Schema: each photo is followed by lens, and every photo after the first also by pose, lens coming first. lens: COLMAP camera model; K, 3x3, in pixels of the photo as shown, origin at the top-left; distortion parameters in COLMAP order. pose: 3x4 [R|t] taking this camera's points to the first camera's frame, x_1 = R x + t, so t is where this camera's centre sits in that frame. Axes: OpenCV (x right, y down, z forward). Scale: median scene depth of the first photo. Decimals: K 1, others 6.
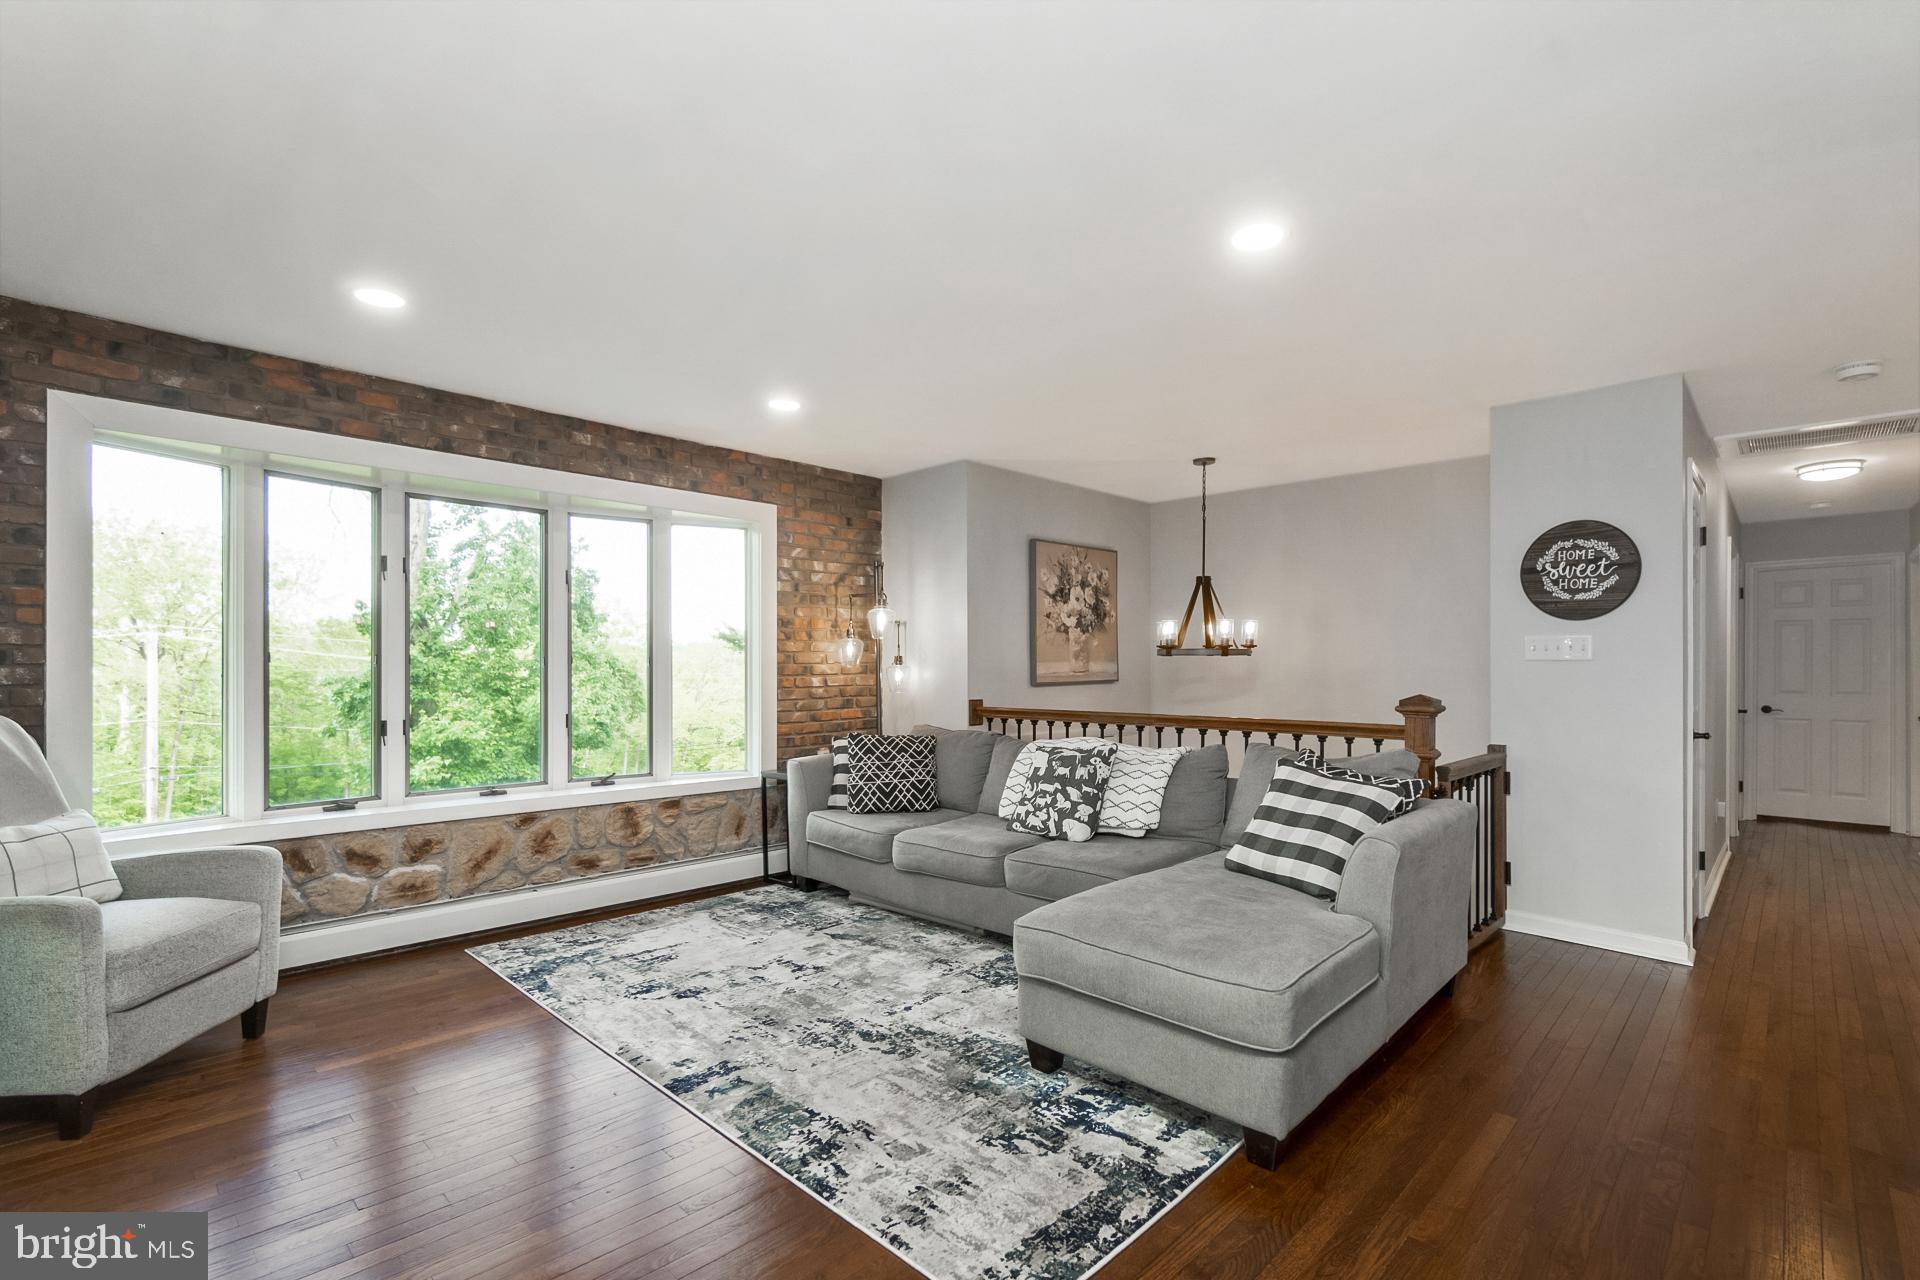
lens RADIAL K [[862.8, 0, 957.9], [0, 862.8, 672.3], [0, 0, 1]] dist [-0.002206, -0.000180]
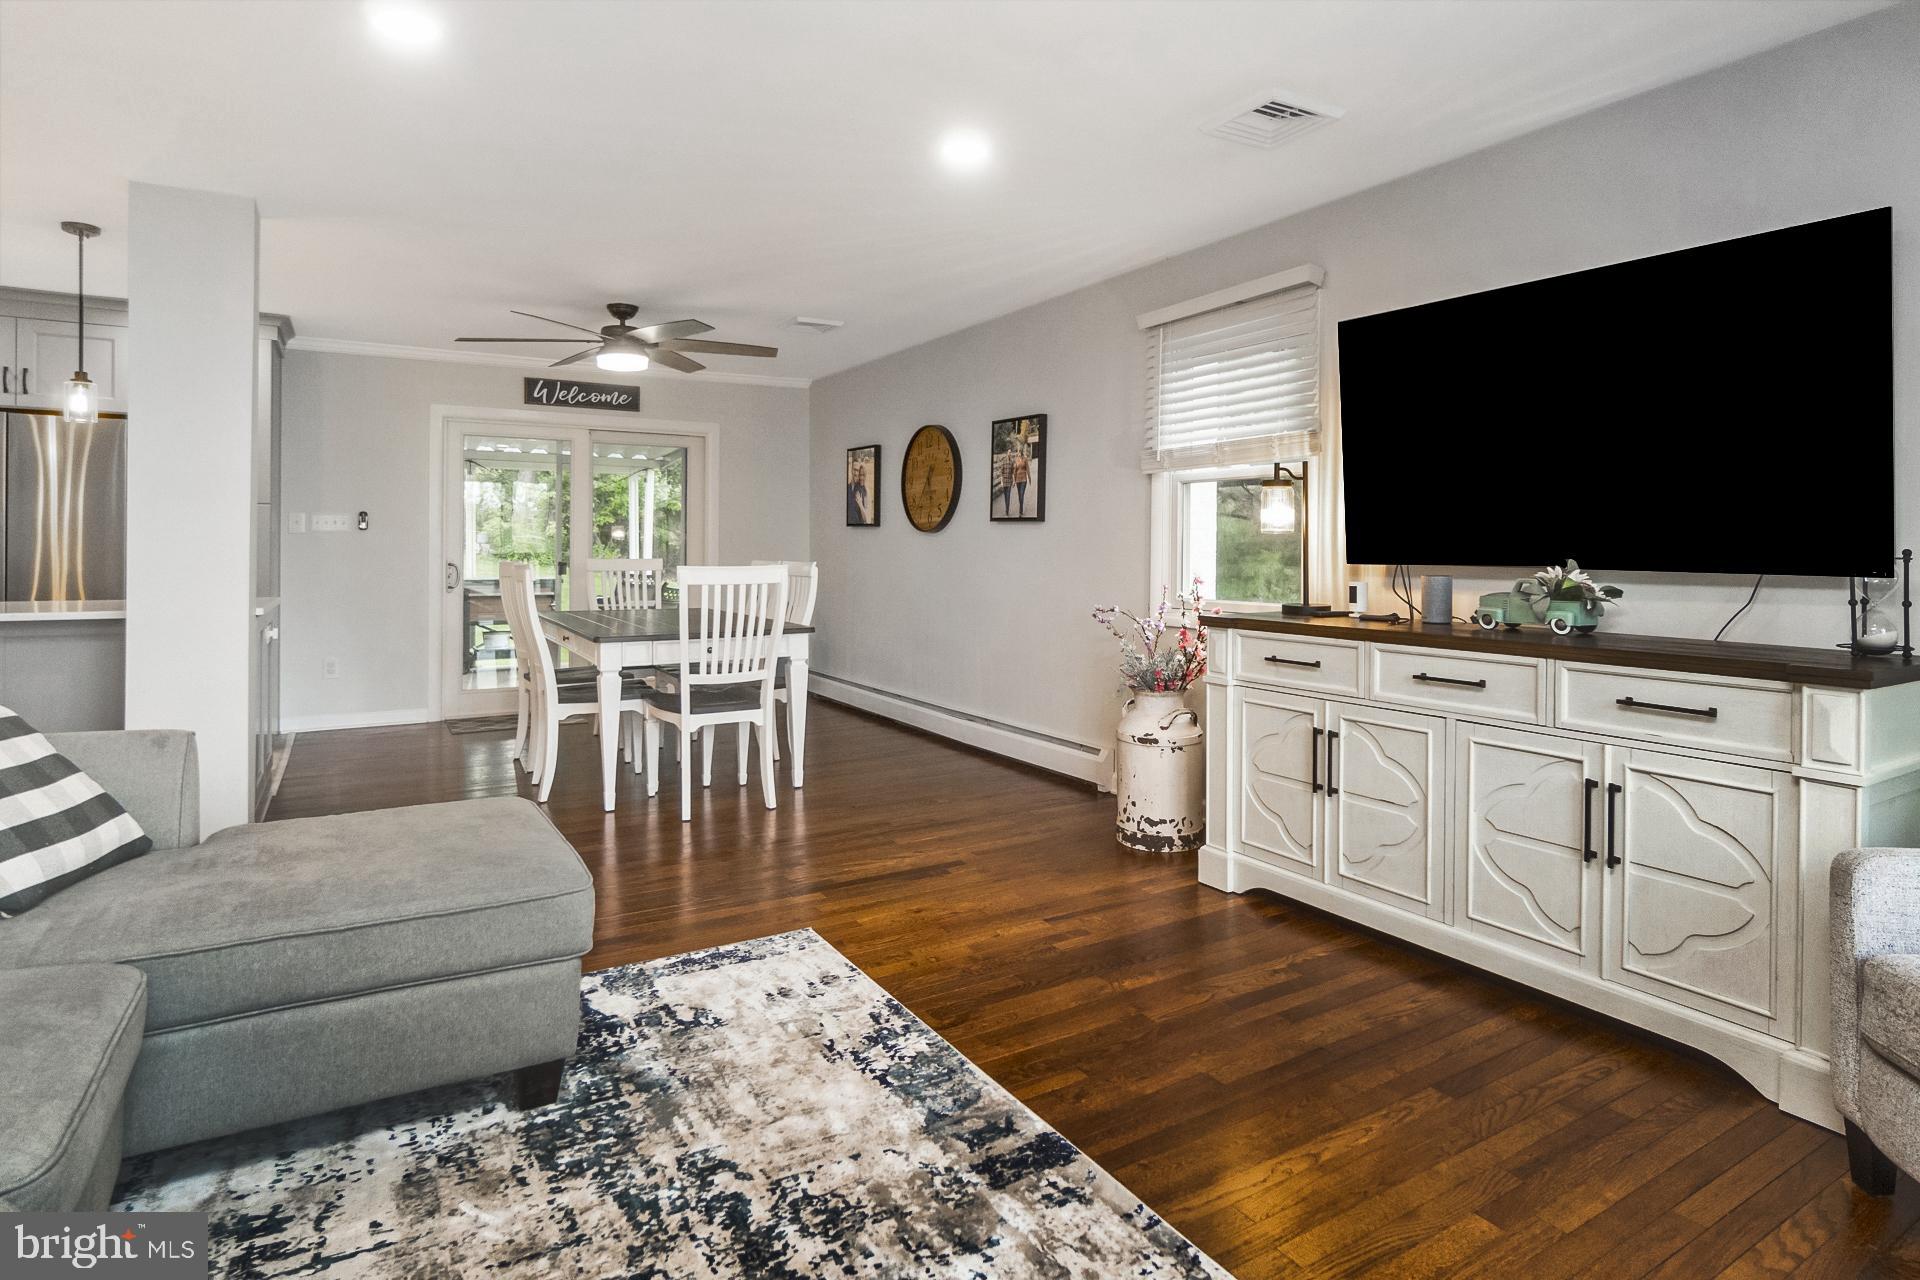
lens RADIAL K [[1005.9, 0, 941.1], [0, 1005.9, 563.7], [0, 0, 1]] dist [0.000514, 0.000466]
pose [[-0.962700, -0.013782, 0.270221, -0.289294], [-0.010587, 0.999856, 0.013276, 0.012095], [-0.270365, 0.009920, -0.962707, 1.163312]]
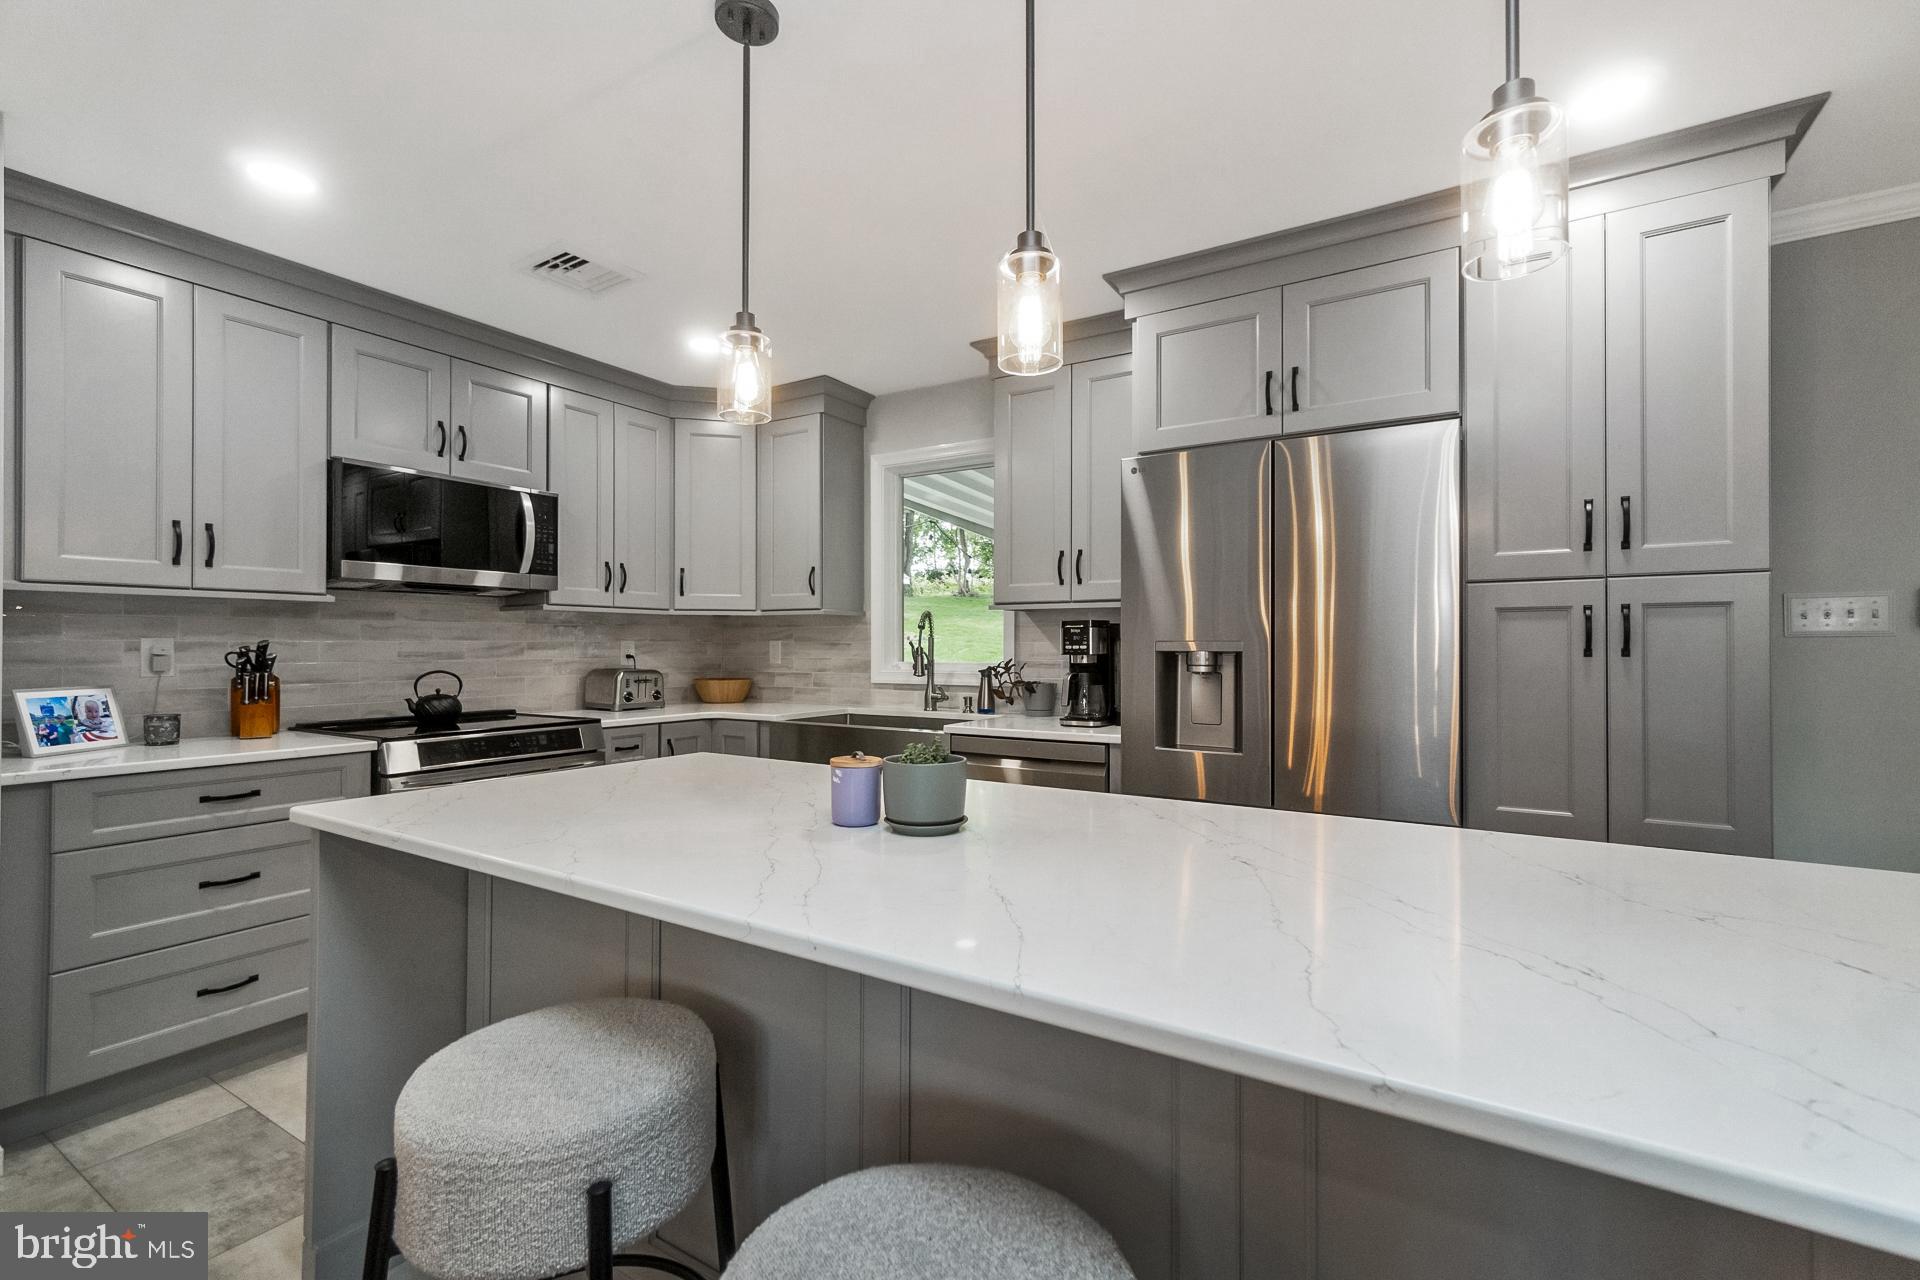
lens RADIAL K [[817.0, 0, 976.2], [0, 817.0, 642.5], [0, 0, 1]] dist [-0.012792, -0.000373]
pose [[-0.237724, 0.003226, 0.971327, 0.682917], [-0.001404, 0.999992, -0.003665, -0.000086], [-0.971332, -0.002236, -0.237718, 0.598348]]
